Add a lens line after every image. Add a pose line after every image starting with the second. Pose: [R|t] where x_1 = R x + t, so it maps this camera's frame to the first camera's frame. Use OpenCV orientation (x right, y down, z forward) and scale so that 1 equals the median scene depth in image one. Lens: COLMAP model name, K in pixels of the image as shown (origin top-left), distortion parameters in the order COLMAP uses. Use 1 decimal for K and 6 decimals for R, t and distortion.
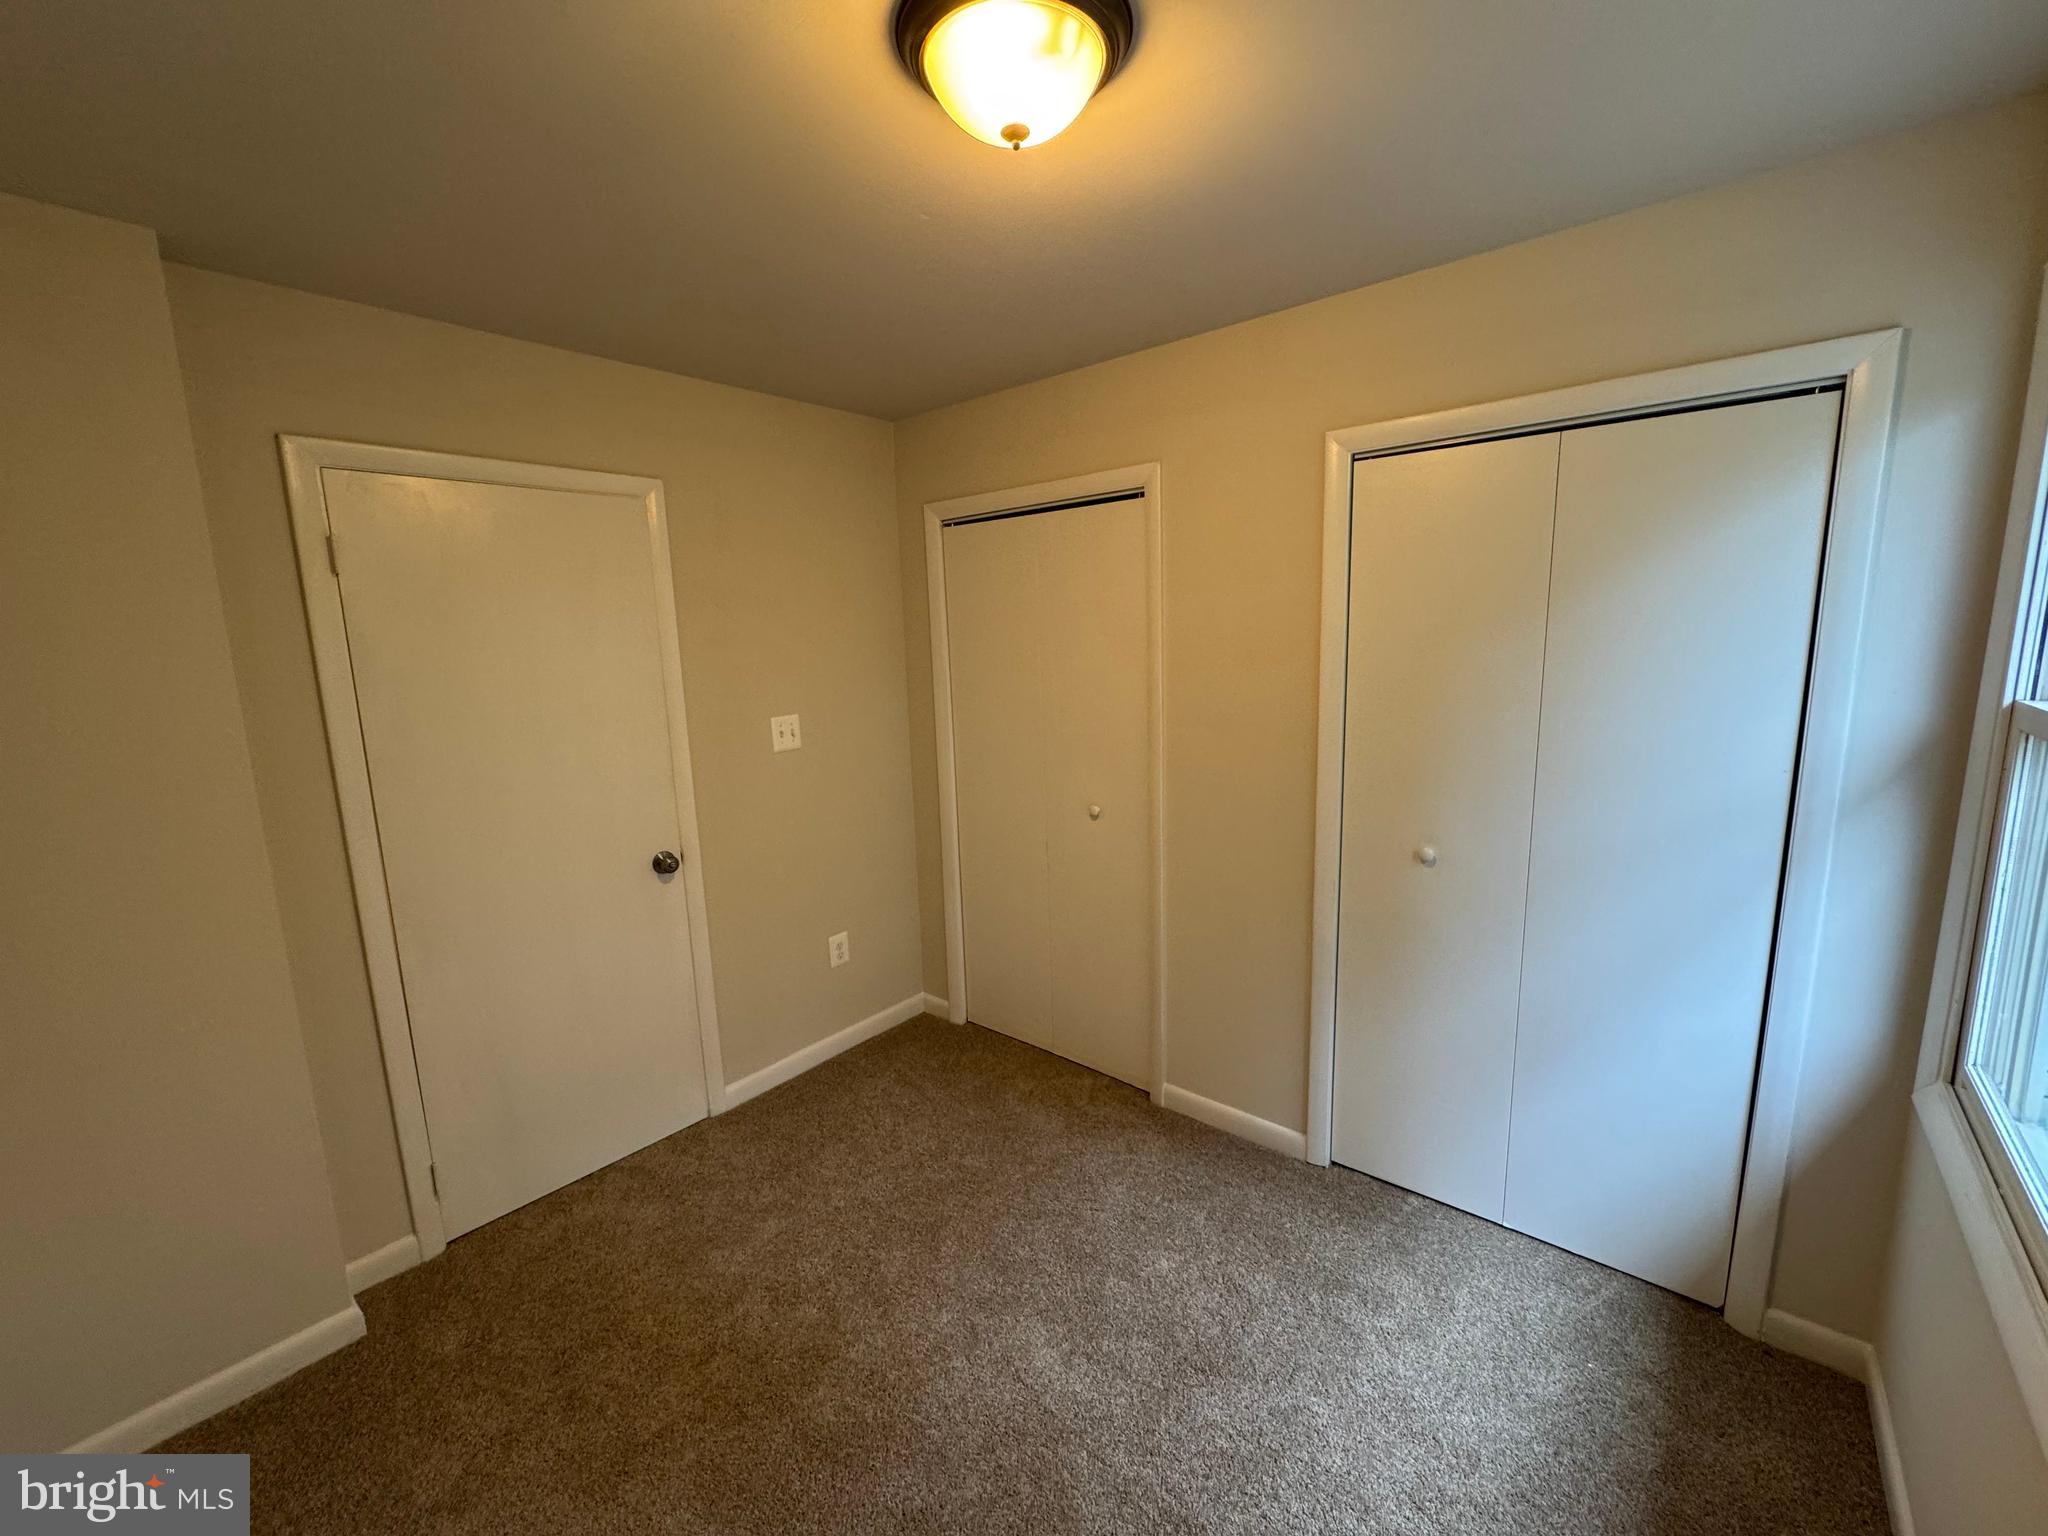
lens RADIAL K [[817.0, 0, 1024.0], [0, 817.0, 768.0], [0, 0, 1]] dist [-0.002998, -0.000055]
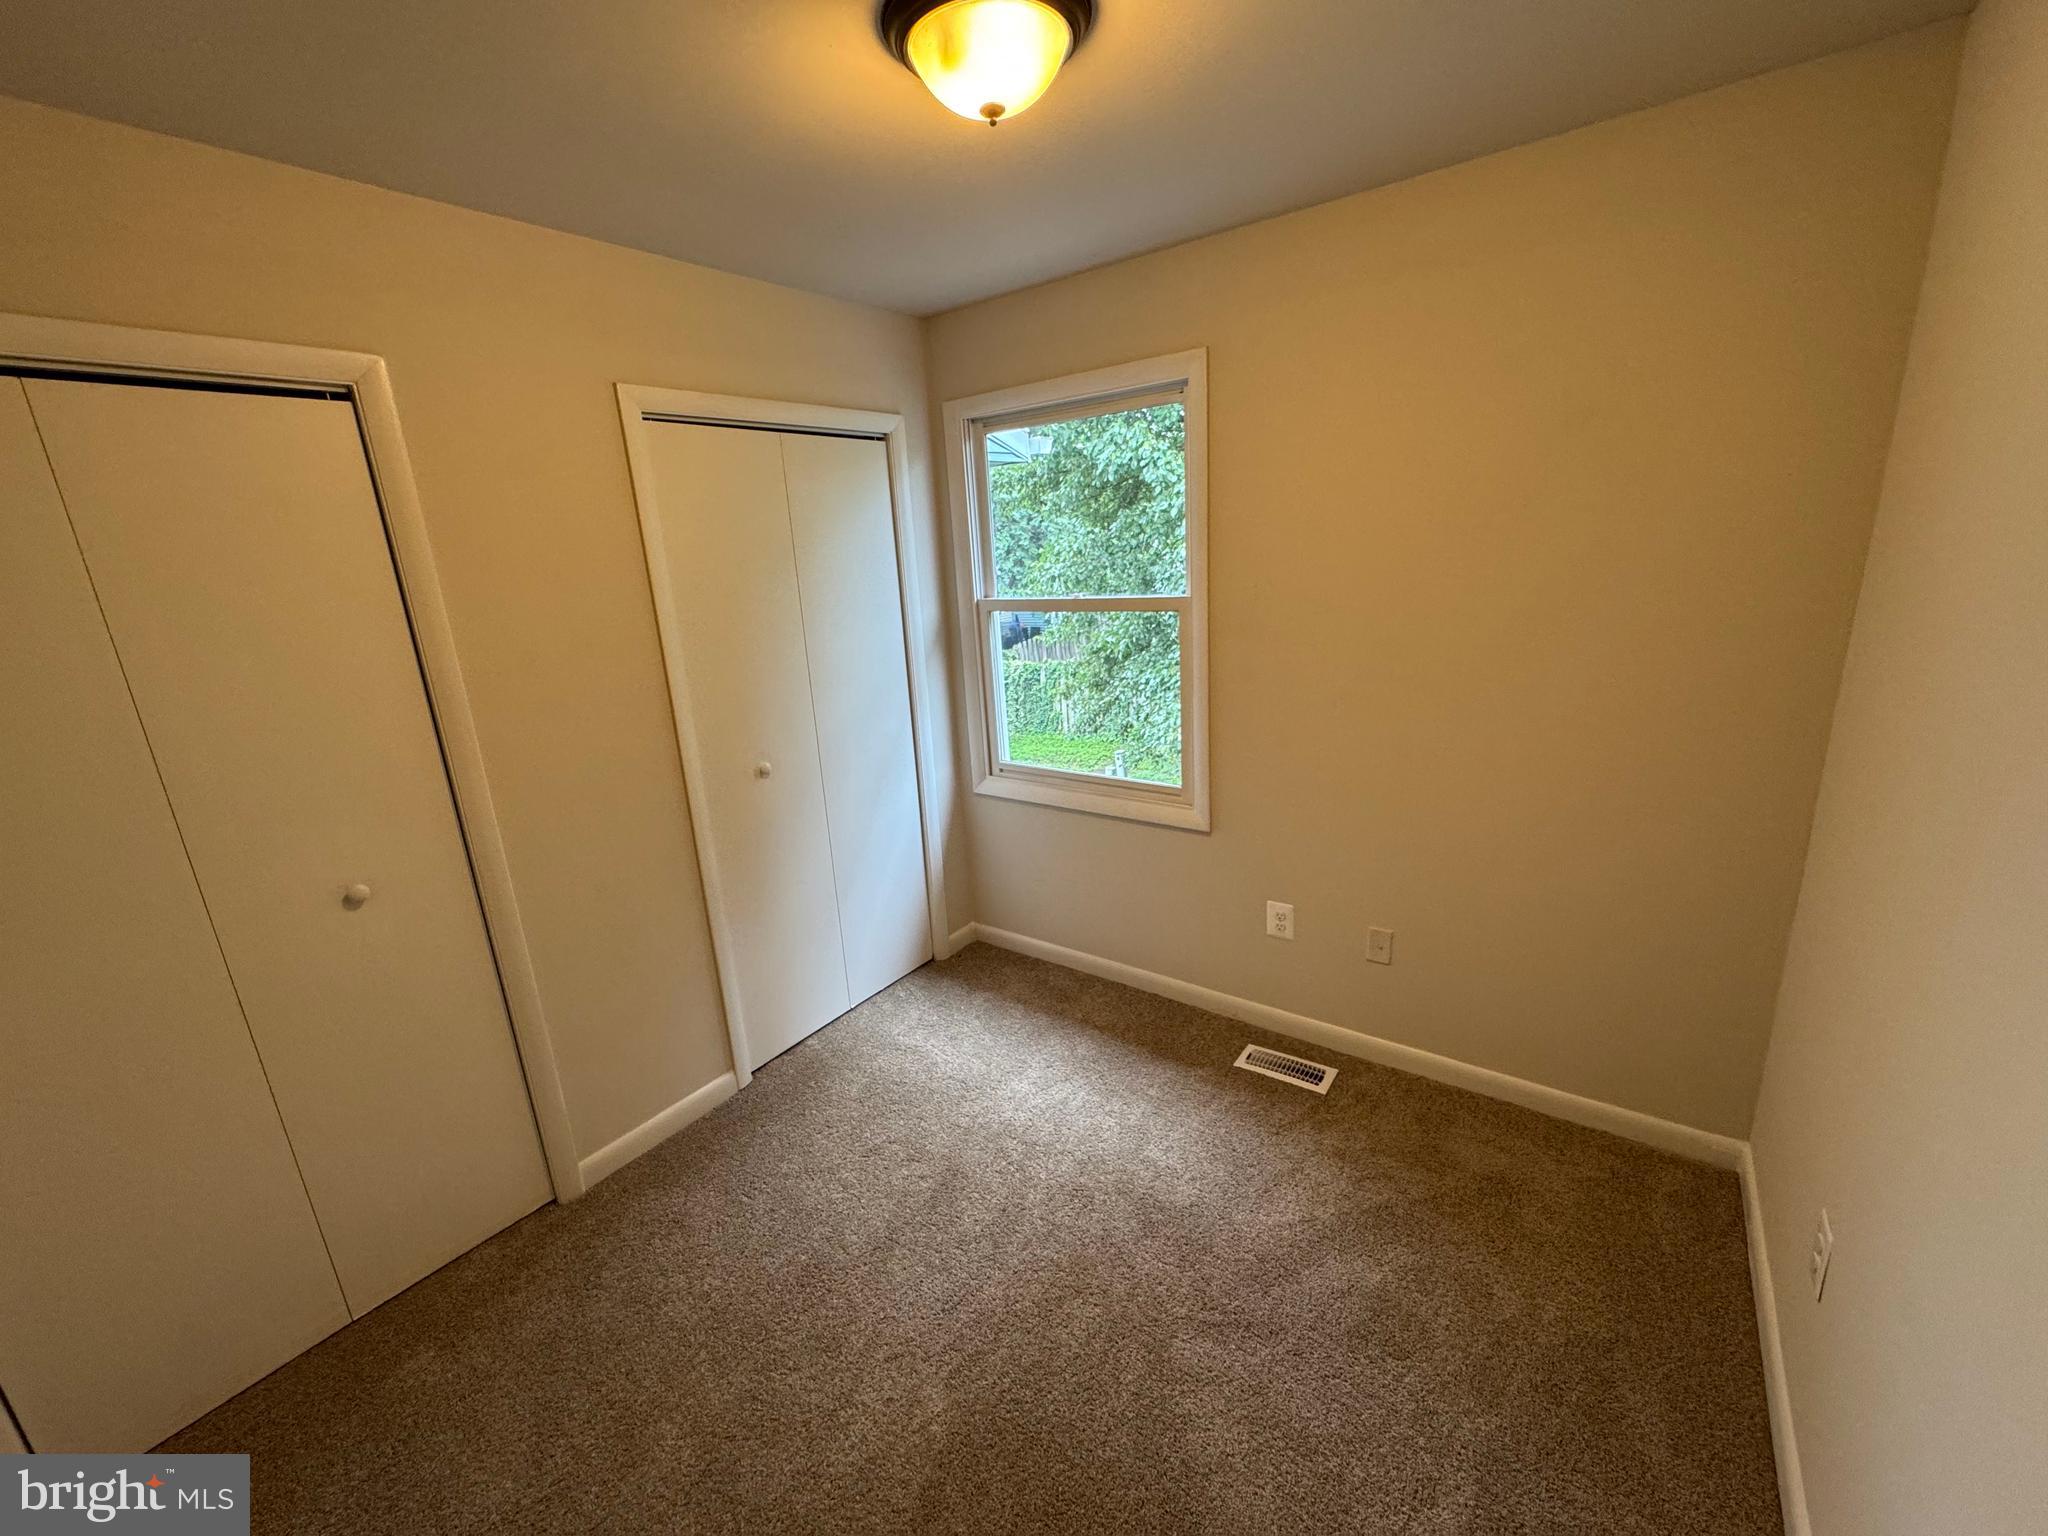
lens RADIAL K [[817.0, 0, 1024.0], [0, 817.0, 768.0], [0, 0, 1]] dist [-0.002998, -0.000055]
pose [[-0.057228, -0.225217, 0.972626, -0.621723], [0.232854, 0.944343, 0.232369, -0.075425], [-0.970826, 0.239778, -0.001600, 0.550171]]
